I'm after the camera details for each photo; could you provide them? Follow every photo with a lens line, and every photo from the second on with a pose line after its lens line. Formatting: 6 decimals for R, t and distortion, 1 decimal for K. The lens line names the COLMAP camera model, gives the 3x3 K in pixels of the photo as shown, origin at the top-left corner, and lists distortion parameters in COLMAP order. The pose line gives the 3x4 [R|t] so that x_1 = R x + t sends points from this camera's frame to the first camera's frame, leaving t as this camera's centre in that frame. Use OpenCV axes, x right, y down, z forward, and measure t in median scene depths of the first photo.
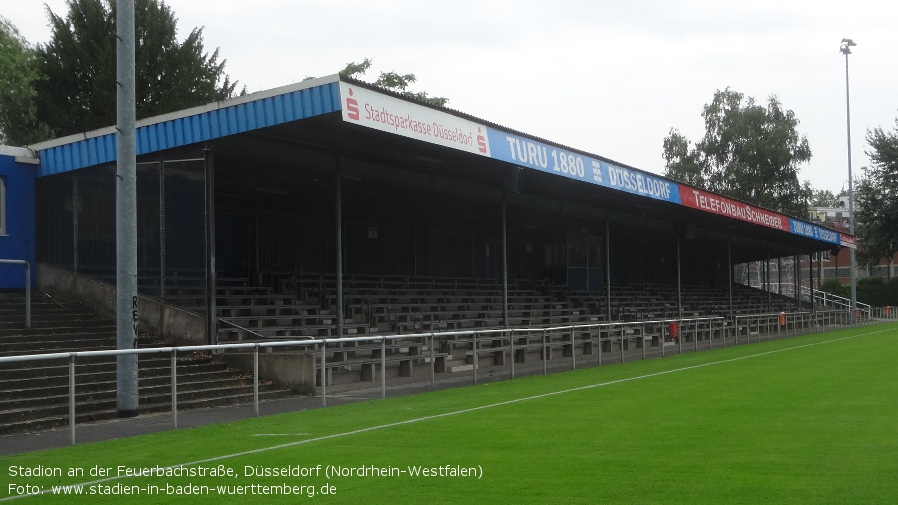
lens RADIAL K [[1362.0, 0, 491.5], [0, 1362.0, 252.6], [0, 0, 1]] dist [0.012941, -0.020136]
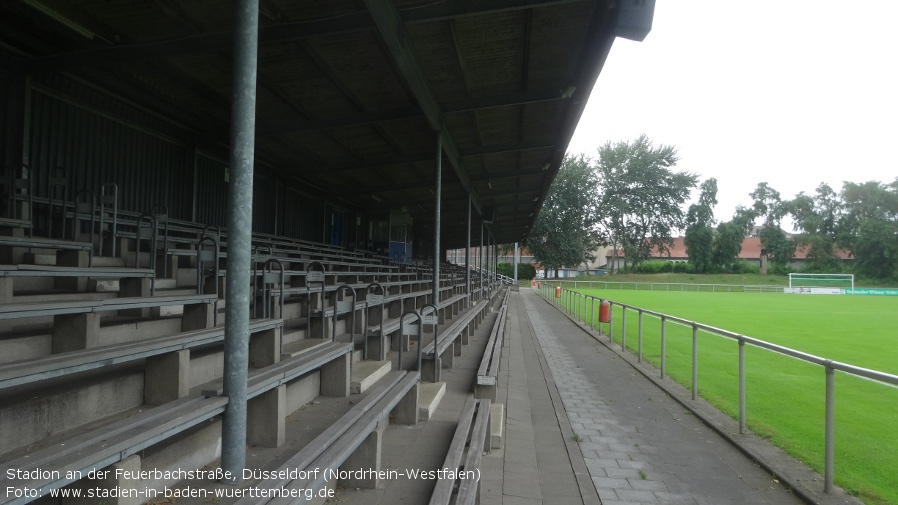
lens RADIAL K [[664.7, 0, 449.0], [0, 664.7, 252.5], [0, 0, 1]] dist [-0.006127, 0.003846]
pose [[0.955108, 0.046037, 0.292659, -0.068519], [-0.048530, 0.998821, 0.001260, 0.019814], [-0.292256, -0.015406, 0.956216, 0.536906]]
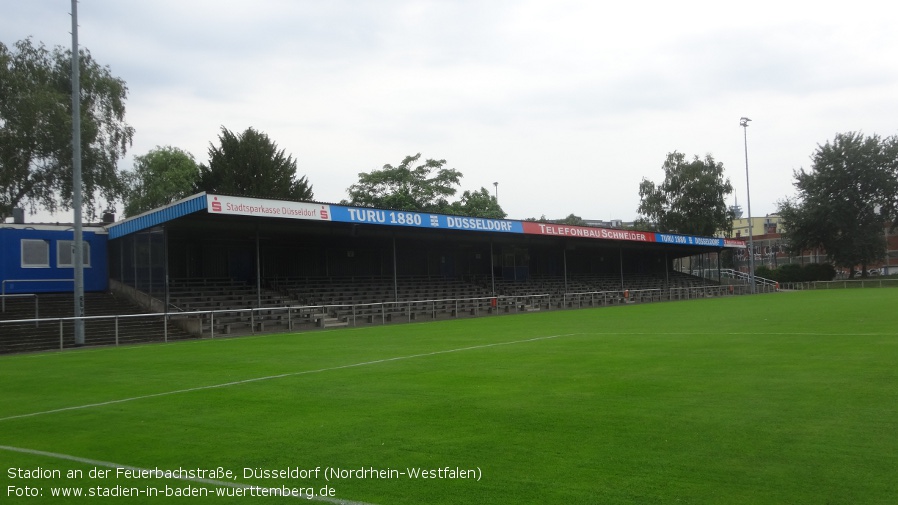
lens RADIAL K [[849.5, 0, 449.0], [0, 849.5, 252.5], [0, 0, 1]] dist [0.006101, 0.009303]
pose [[0.971209, -0.026271, -0.236776, 0.296968], [0.026868, 0.999639, -0.000710, -0.010671], [0.236709, -0.005672, 0.971564, -0.120408]]
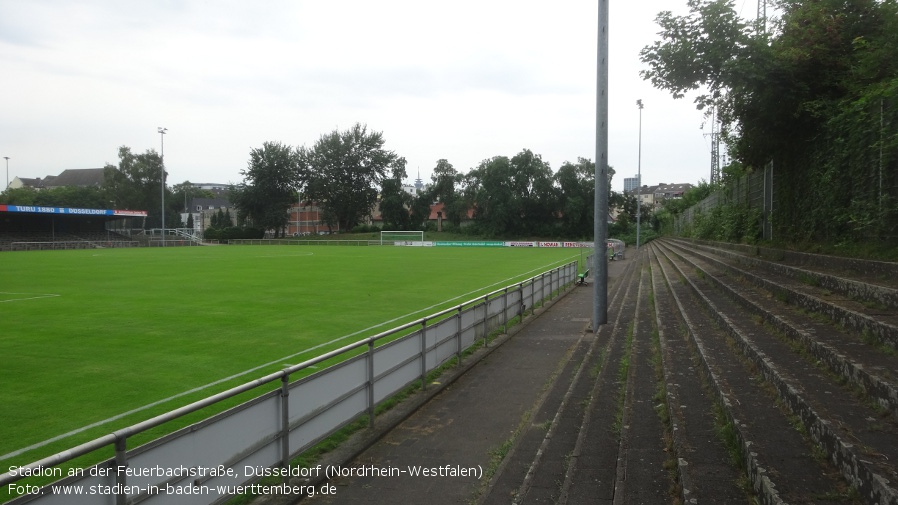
lens RADIAL K [[664.7, 0, 449.0], [0, 664.7, 252.5], [0, 0, 1]] dist [-0.006127, 0.003846]
pose [[0.993909, 0.015496, 0.109105, 1.219850], [-0.023091, 0.997371, 0.068694, -0.056811], [-0.107753, -0.070795, 0.991654, -0.421672]]
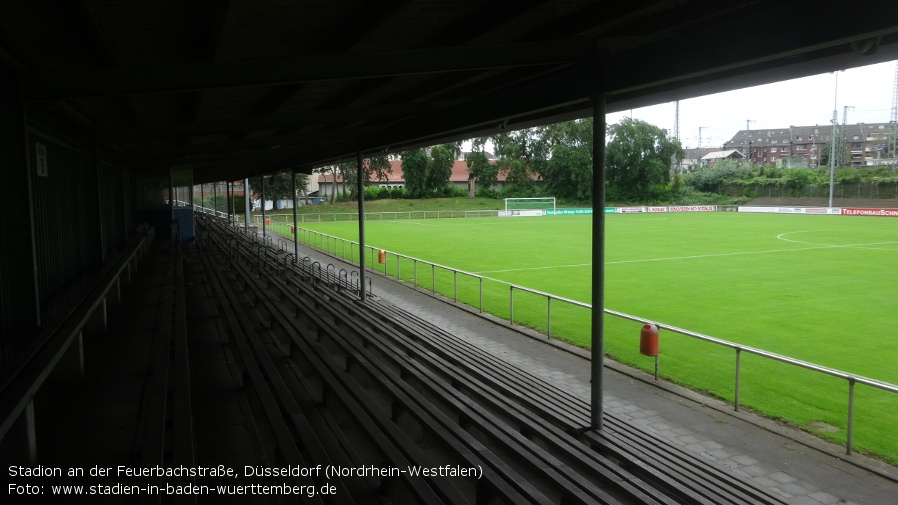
lens RADIAL K [[664.7, 0, 449.0], [0, 664.7, 252.5], [0, 0, 1]] dist [-0.006127, 0.003846]
pose [[0.710194, -0.055927, 0.701781, -0.117149], [-0.028789, 0.993699, 0.108326, -0.011196], [-0.703417, -0.097136, 0.704108, 0.726577]]
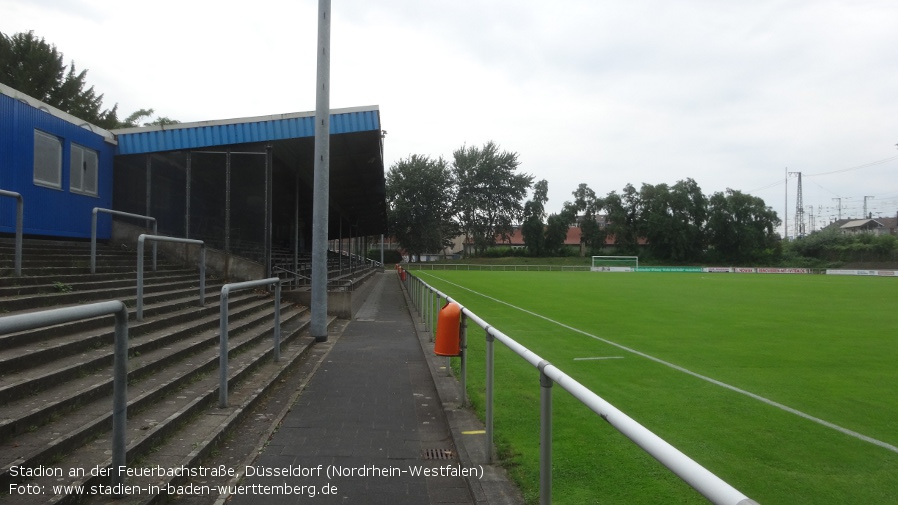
lens RADIAL K [[664.7, 0, 449.0], [0, 664.7, 252.5], [0, 0, 1]] dist [-0.006127, 0.003846]
pose [[0.887285, 0.031145, 0.460170, -0.187546], [-0.042789, 0.998973, 0.014894, 0.008327], [-0.459233, -0.032905, 0.887706, 0.156742]]
